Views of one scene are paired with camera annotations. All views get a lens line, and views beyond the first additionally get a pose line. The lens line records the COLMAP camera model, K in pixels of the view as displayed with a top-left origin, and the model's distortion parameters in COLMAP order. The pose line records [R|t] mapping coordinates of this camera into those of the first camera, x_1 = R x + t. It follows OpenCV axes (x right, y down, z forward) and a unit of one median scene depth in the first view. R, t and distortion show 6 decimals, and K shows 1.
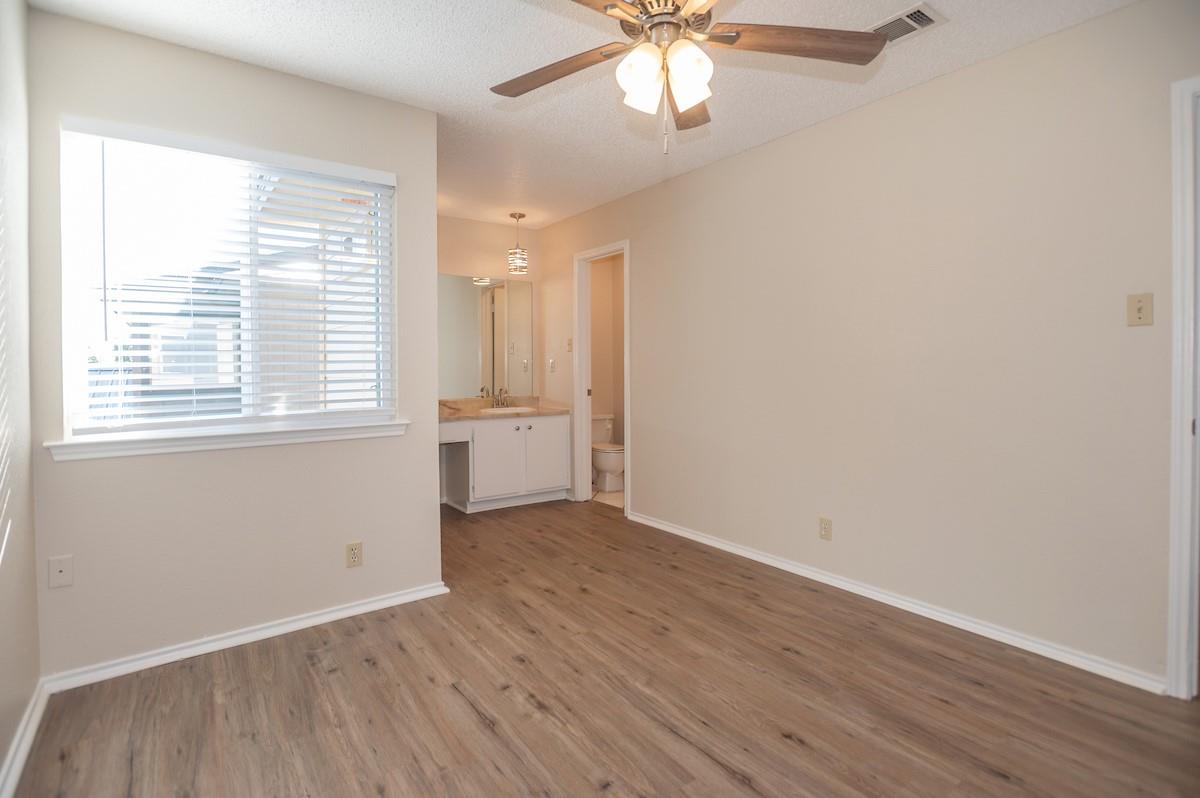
lens RADIAL K [[576.7, 0, 608.3], [0, 576.7, 401.6], [0, 0, 1]] dist [-0.013756, -0.000100]
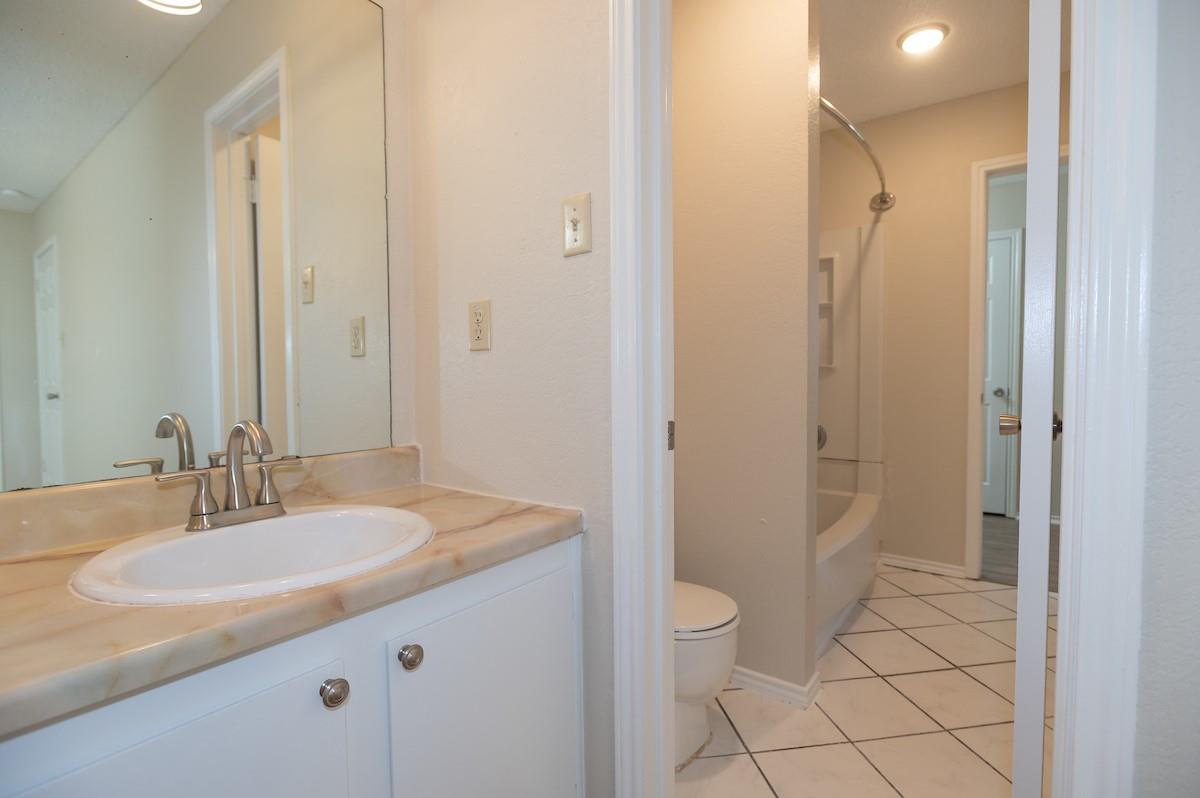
lens RADIAL K [[576.7, 0, 608.3], [0, 576.7, 401.6], [0, 0, 1]] dist [-0.013756, -0.000100]
pose [[0.957319, -0.022839, 0.288129, -0.120004], [0.023380, 0.999725, 0.001562, -0.029388], [-0.288085, 0.005241, 0.957590, 0.771299]]
